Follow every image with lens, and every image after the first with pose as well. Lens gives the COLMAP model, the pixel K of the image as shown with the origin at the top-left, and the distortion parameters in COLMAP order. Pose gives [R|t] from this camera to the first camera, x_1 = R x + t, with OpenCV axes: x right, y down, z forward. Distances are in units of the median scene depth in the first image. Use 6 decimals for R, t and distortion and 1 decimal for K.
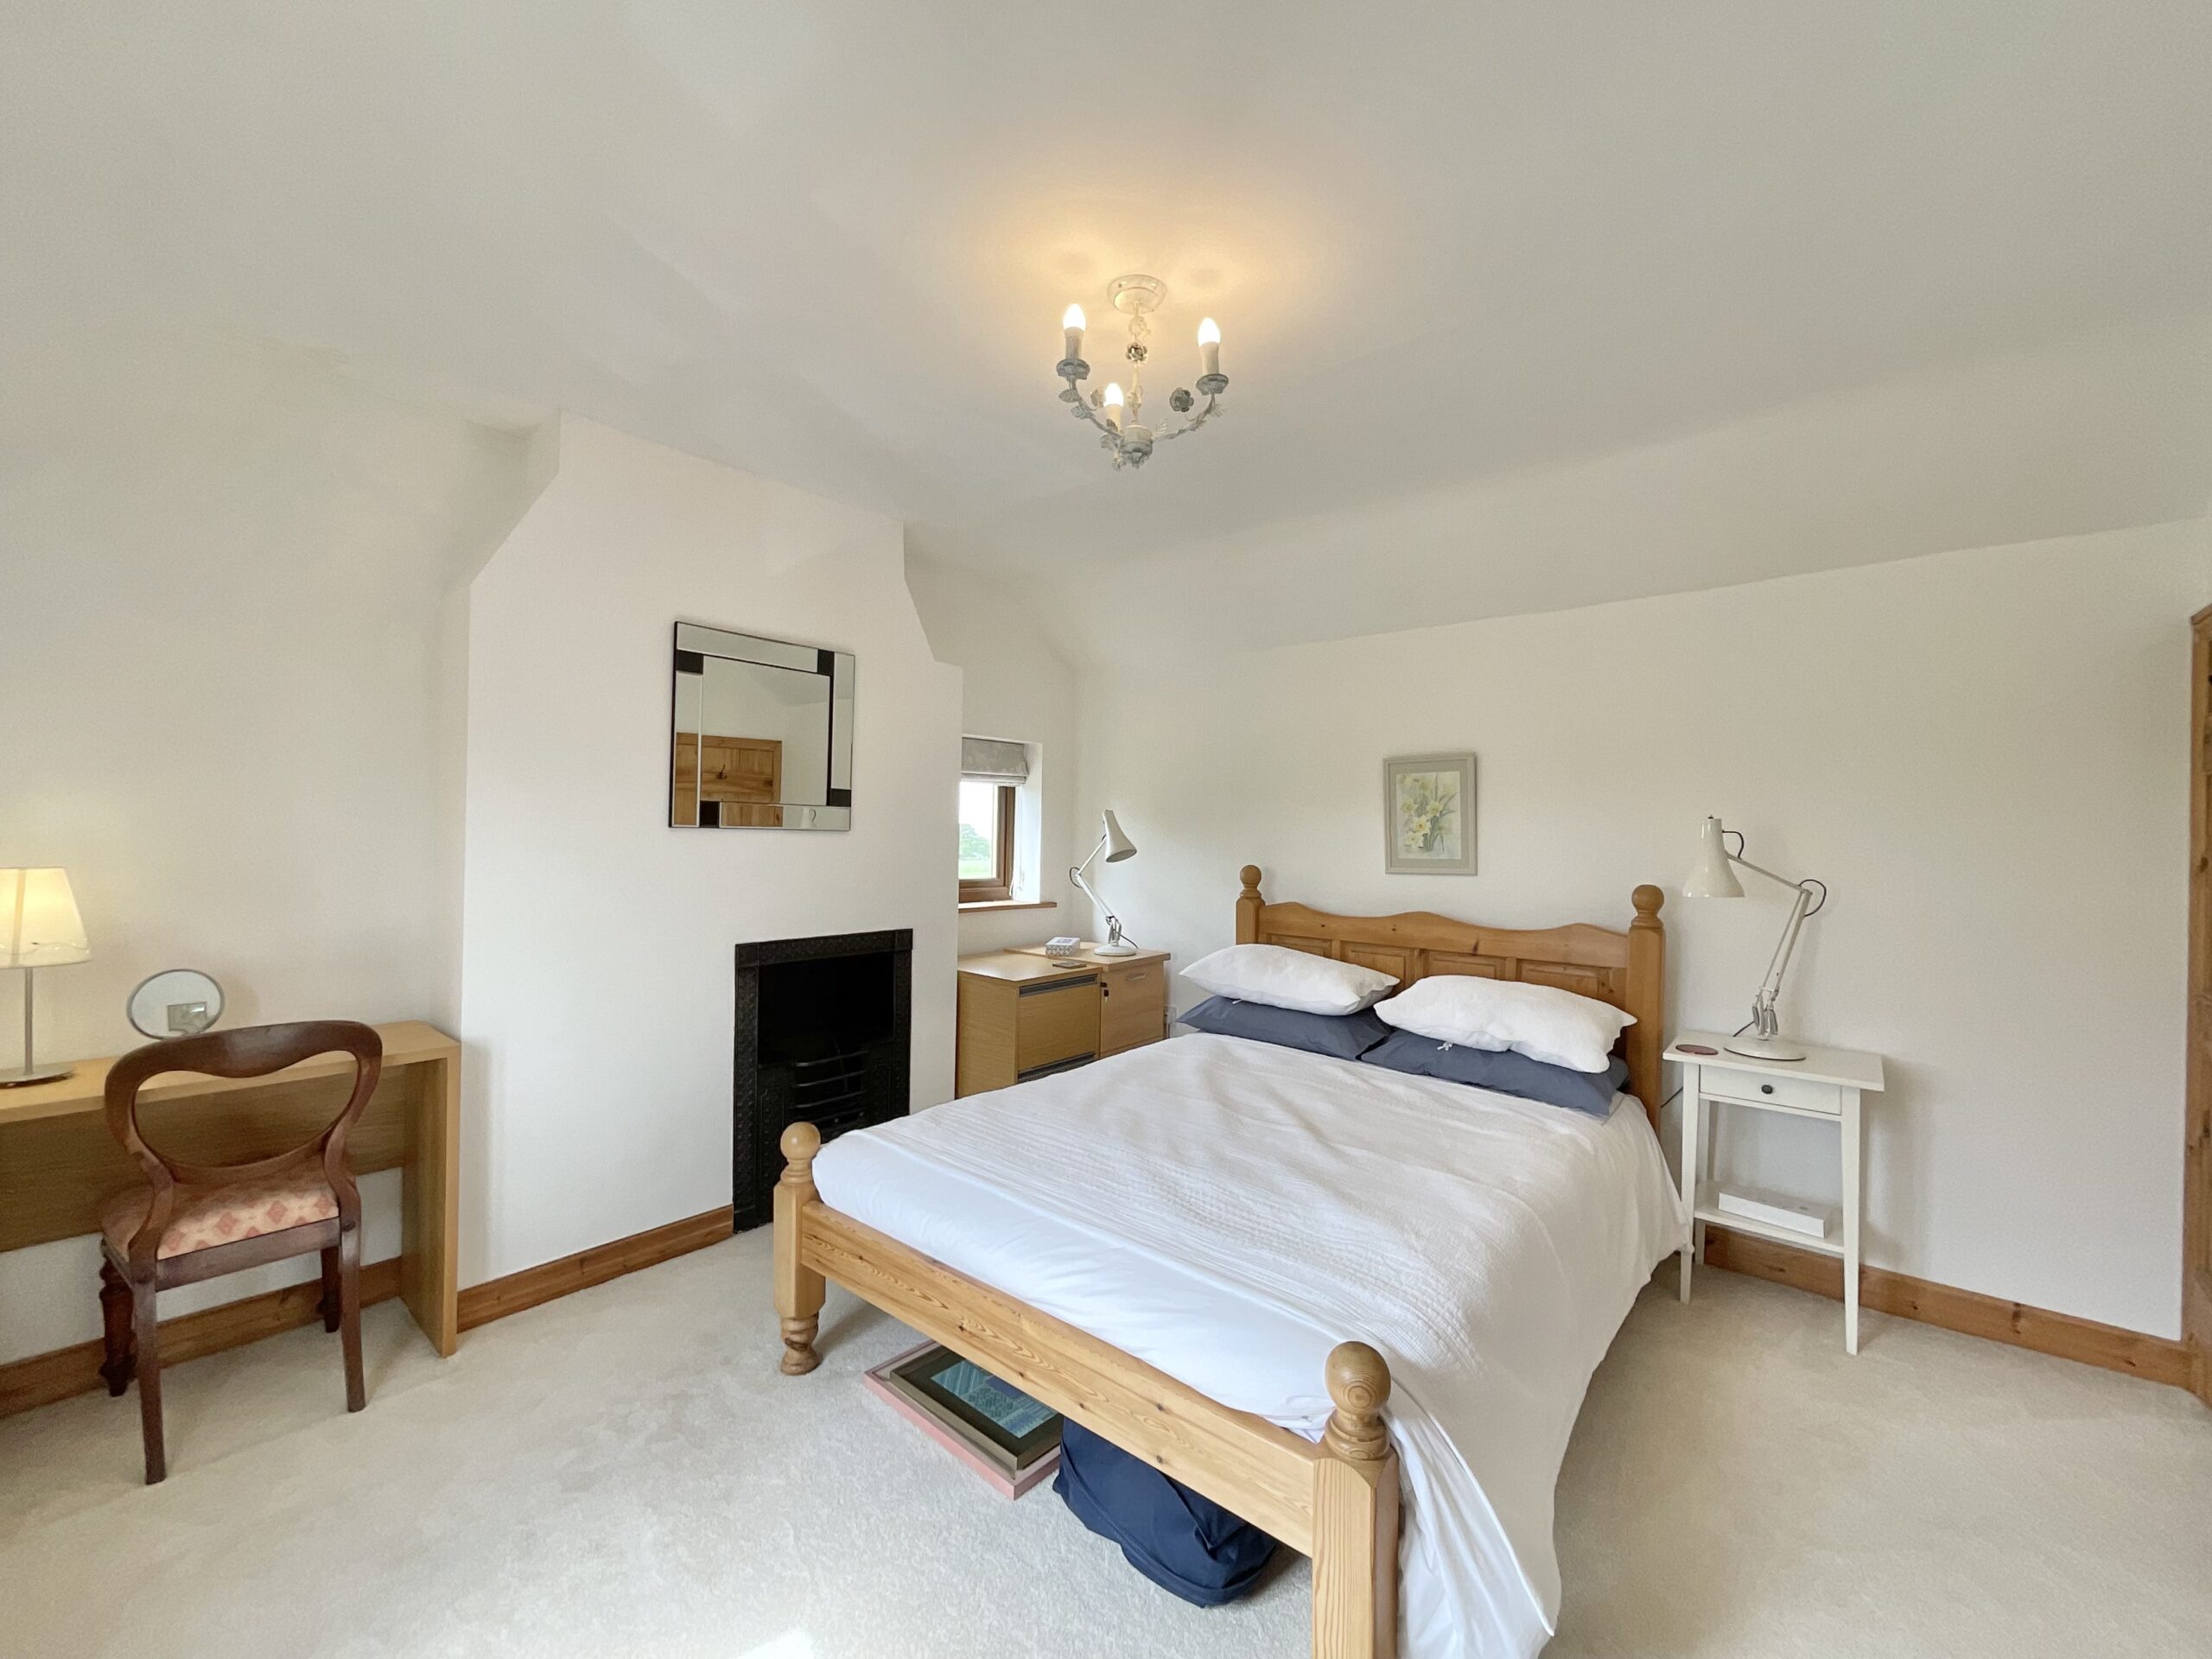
lens RADIAL K [[893.8, 0, 1106.7], [0, 893.8, 837.5], [0, 0, 1]] dist [-0.000645, 0.000029]
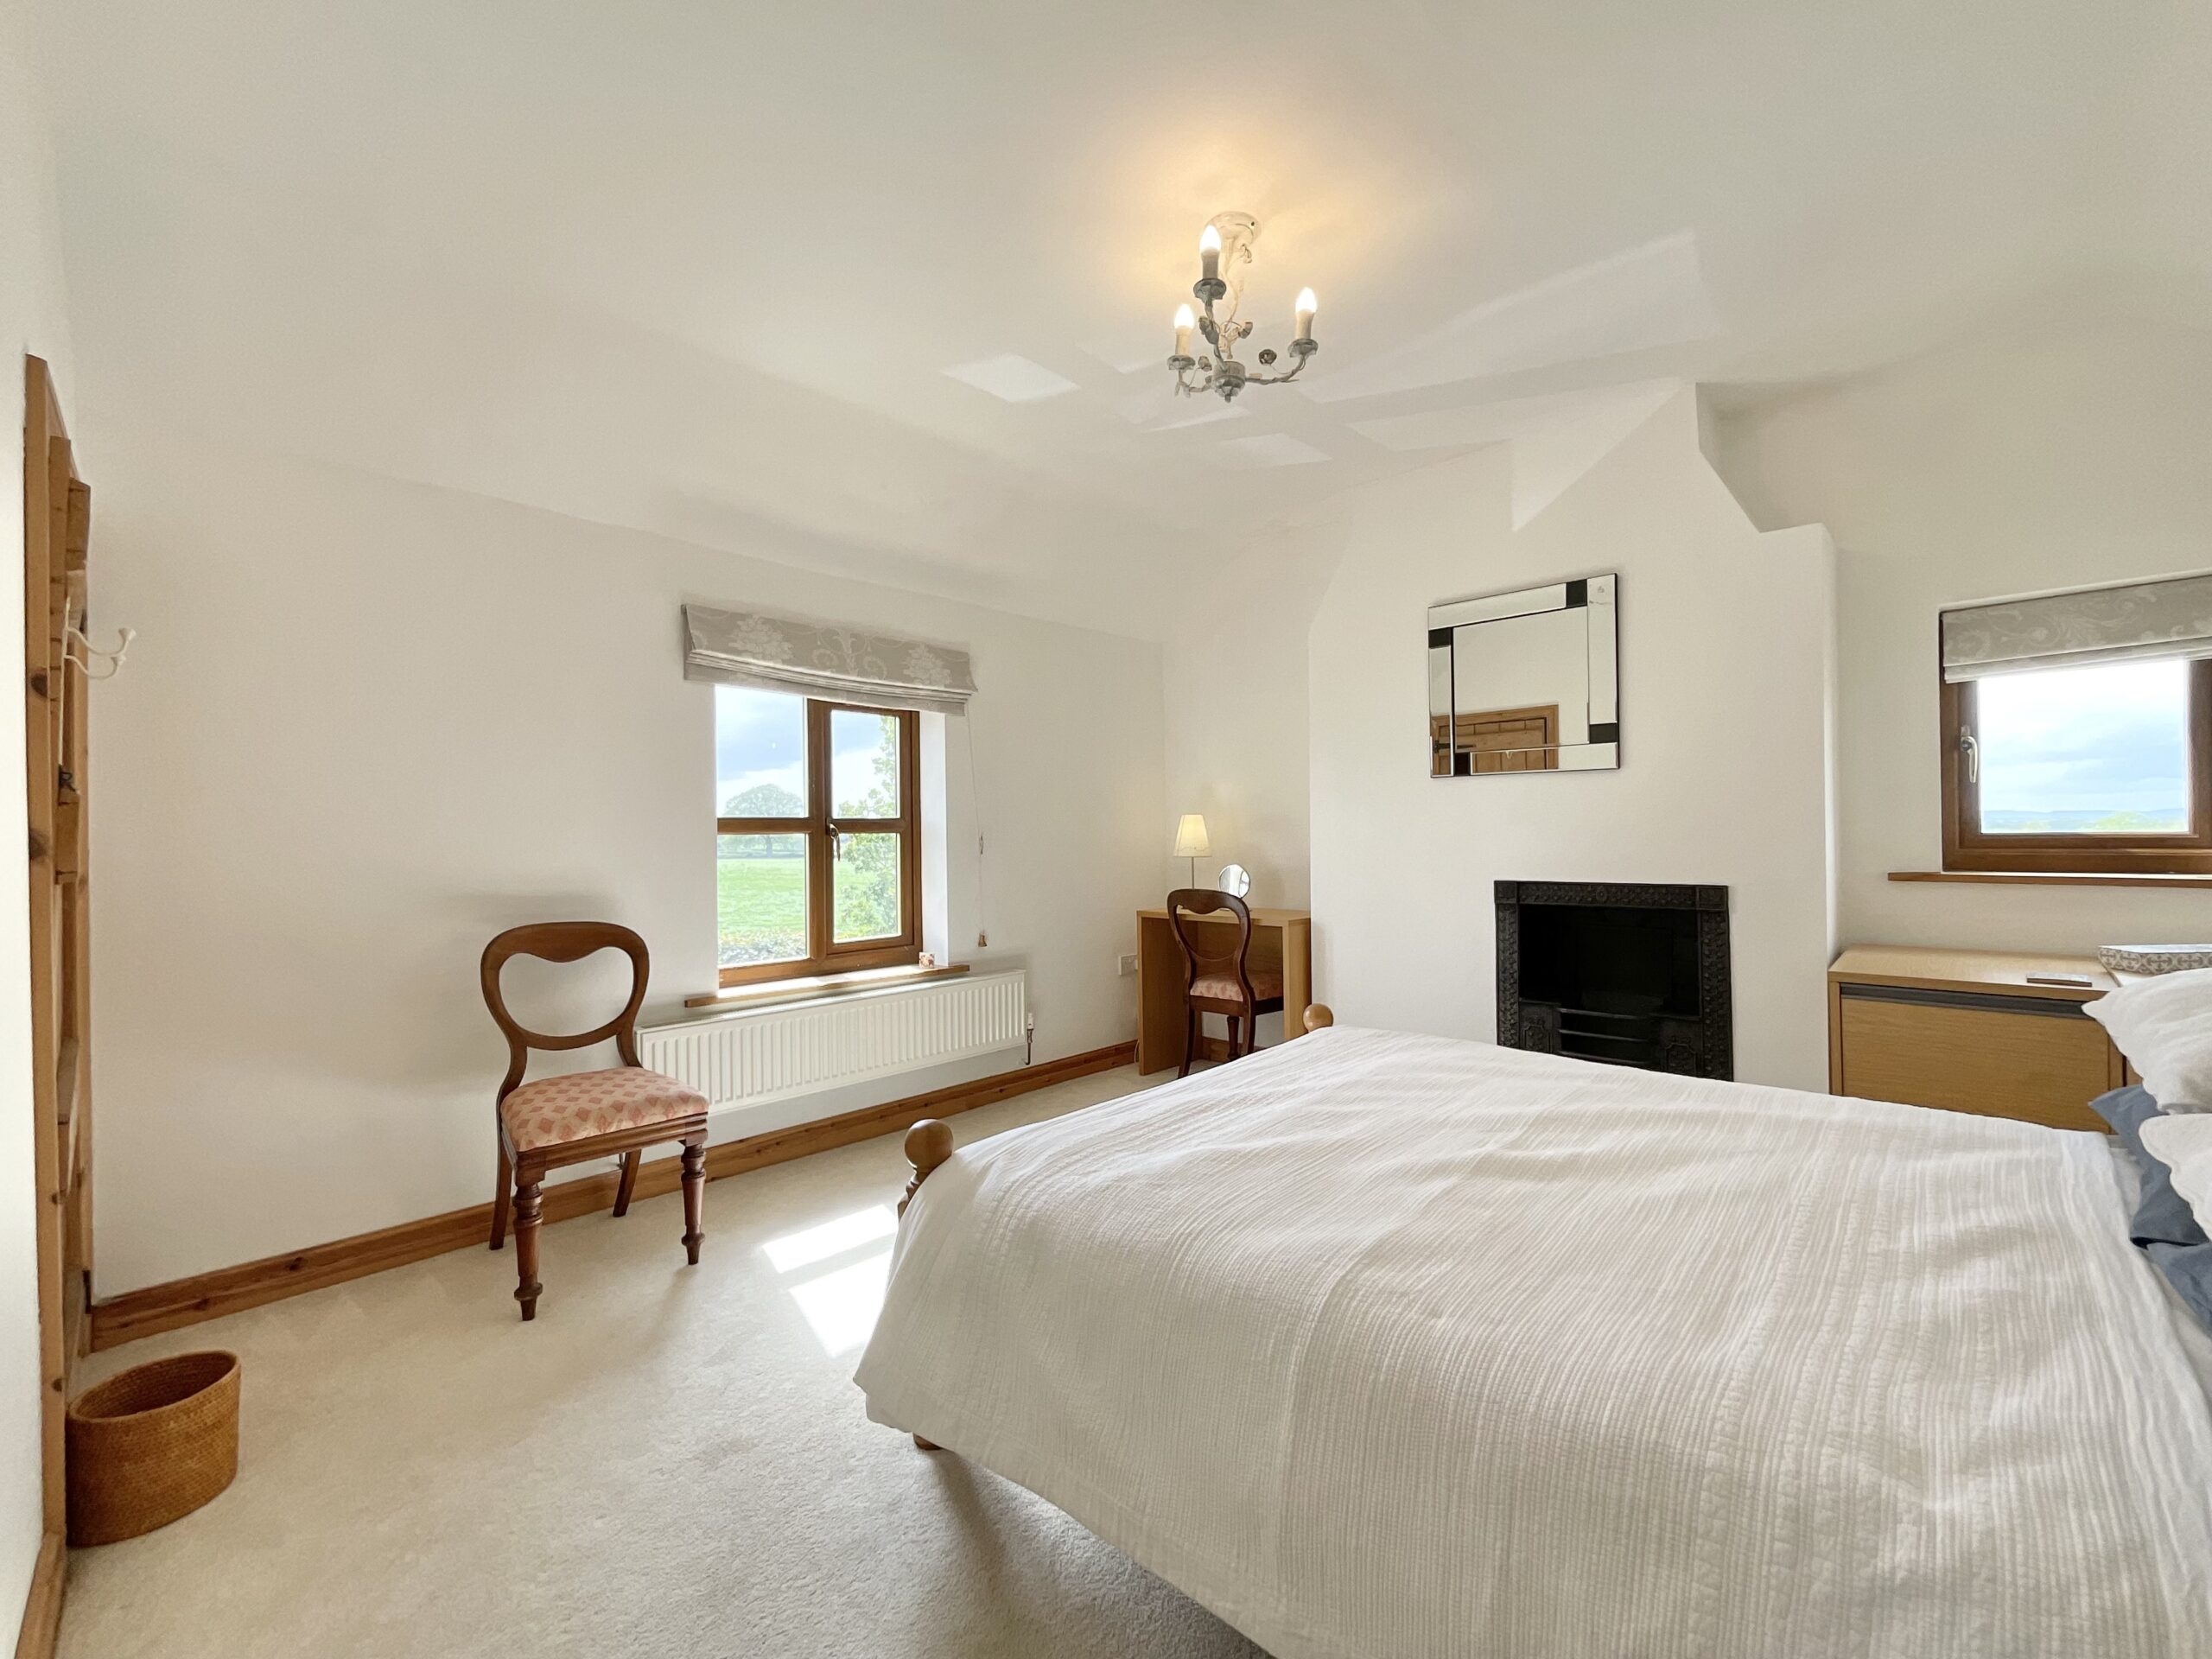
lens RADIAL K [[893.8, 0, 1107.4], [0, 893.8, 831.6], [0, 0, 1]] dist [-0.000645, 0.000029]
pose [[-0.054208, -0.013648, -0.998436, 0.707578], [0.010055, 0.999848, -0.014213, 0.071246], [0.998479, -0.010810, -0.054062, 0.593866]]
